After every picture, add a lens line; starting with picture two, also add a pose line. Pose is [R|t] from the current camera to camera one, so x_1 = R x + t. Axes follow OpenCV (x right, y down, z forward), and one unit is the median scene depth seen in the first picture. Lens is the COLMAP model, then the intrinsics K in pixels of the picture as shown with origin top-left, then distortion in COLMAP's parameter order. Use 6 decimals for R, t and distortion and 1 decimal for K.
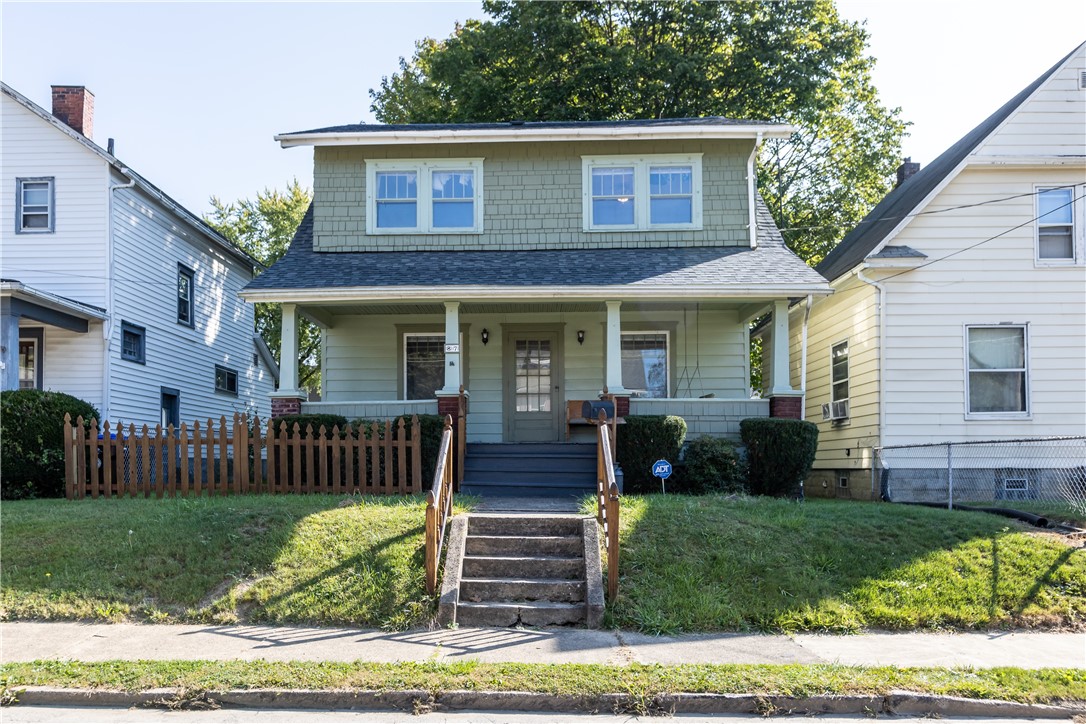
lens RADIAL K [[739.0, 0, 543.0], [0, 739.0, 361.3], [0, 0, 1]] dist [0.000242, -0.000330]
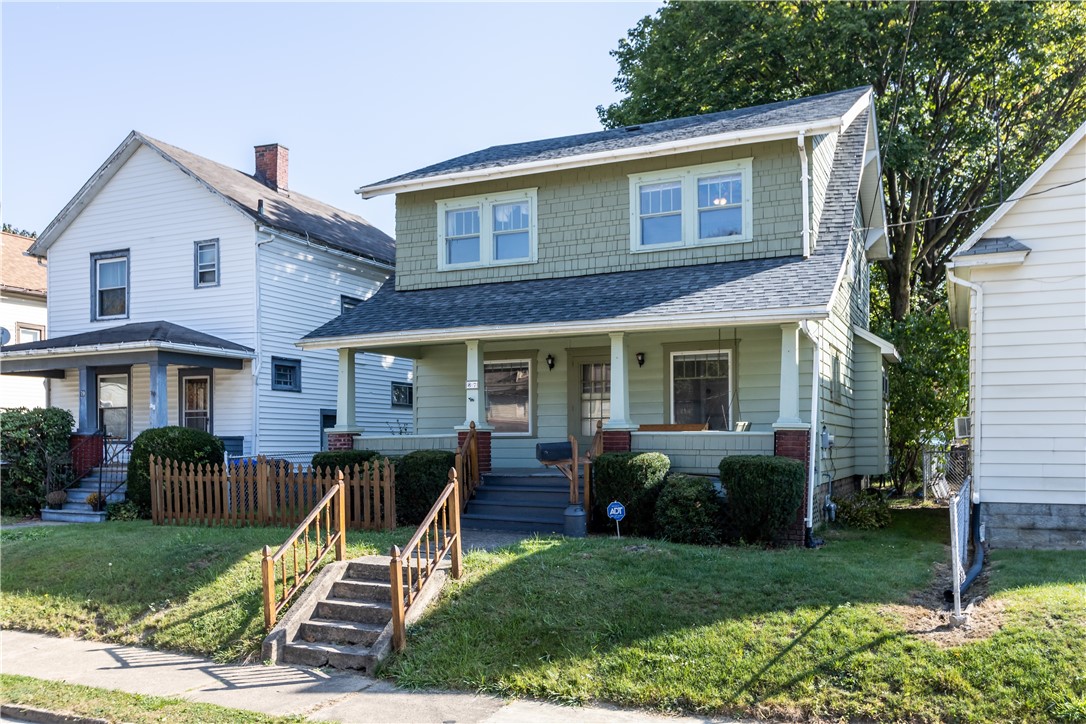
lens RADIAL K [[773.2, 0, 543.6], [0, 773.2, 363.0], [0, 0, 1]] dist [-0.000622, 0.000460]
pose [[0.943617, -0.039232, -0.328706, 0.277029], [0.043942, 0.999010, 0.006910, -0.042526], [0.328110, -0.020964, 0.944407, -0.006031]]
